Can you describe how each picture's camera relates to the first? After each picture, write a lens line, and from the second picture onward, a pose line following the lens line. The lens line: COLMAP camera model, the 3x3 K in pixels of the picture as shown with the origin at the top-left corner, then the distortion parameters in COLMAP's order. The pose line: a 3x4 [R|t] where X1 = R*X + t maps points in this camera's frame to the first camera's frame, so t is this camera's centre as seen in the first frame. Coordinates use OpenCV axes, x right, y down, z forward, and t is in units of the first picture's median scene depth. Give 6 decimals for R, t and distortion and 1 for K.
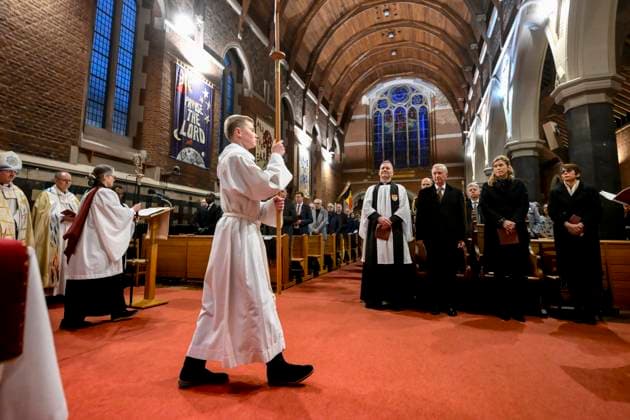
lens RADIAL K [[326.6, 0, 314.0], [0, 326.6, 194.9], [0, 0, 1]] dist [-0.000159, 0.000706]
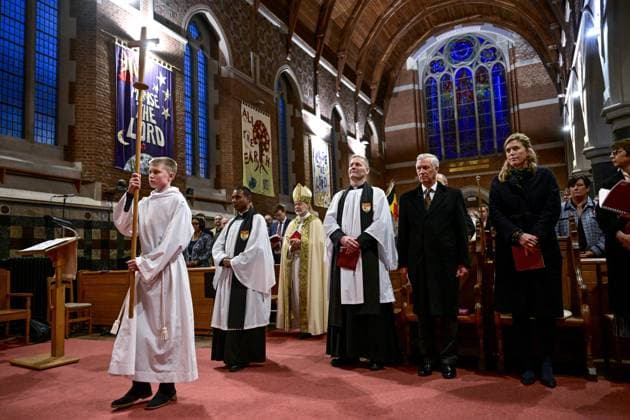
lens RADIAL K [[444.9, 0, 301.5], [0, 444.9, 216.7], [0, 0, 1]] dist [-0.004349, 0.010361]
pose [[0.987896, -0.056434, -0.144489, 0.093570], [0.060840, 0.997802, 0.026255, -0.001725], [0.142690, -0.034728, 0.989158, 0.019582]]
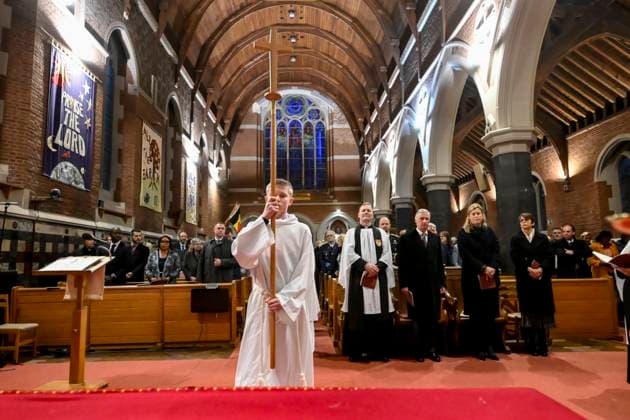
lens RADIAL K [[386.5, 0, 308.3], [0, 386.5, 218.3], [0, 0, 1]] dist [-0.008858, 0.005836]
pose [[0.939225, 0.013859, 0.343021, -0.125676], [-0.017435, 0.999821, 0.007344, -0.025627], [-0.342858, -0.012878, 0.939299, 0.005478]]
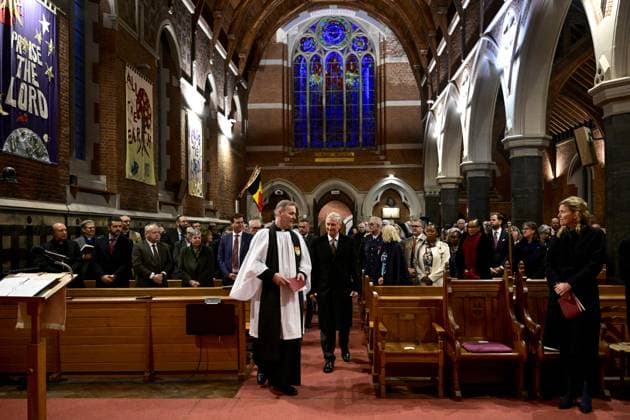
lens RADIAL K [[505.0, 0, 329.0], [0, 505.0, 231.3], [0, 0, 1]] dist [-0.014497, 0.011985]
pose [[0.955116, -0.015892, 0.295806, -0.107130], [-0.017987, 0.993606, 0.111460, -0.056278], [-0.295686, -0.111778, 0.948723, 0.020338]]
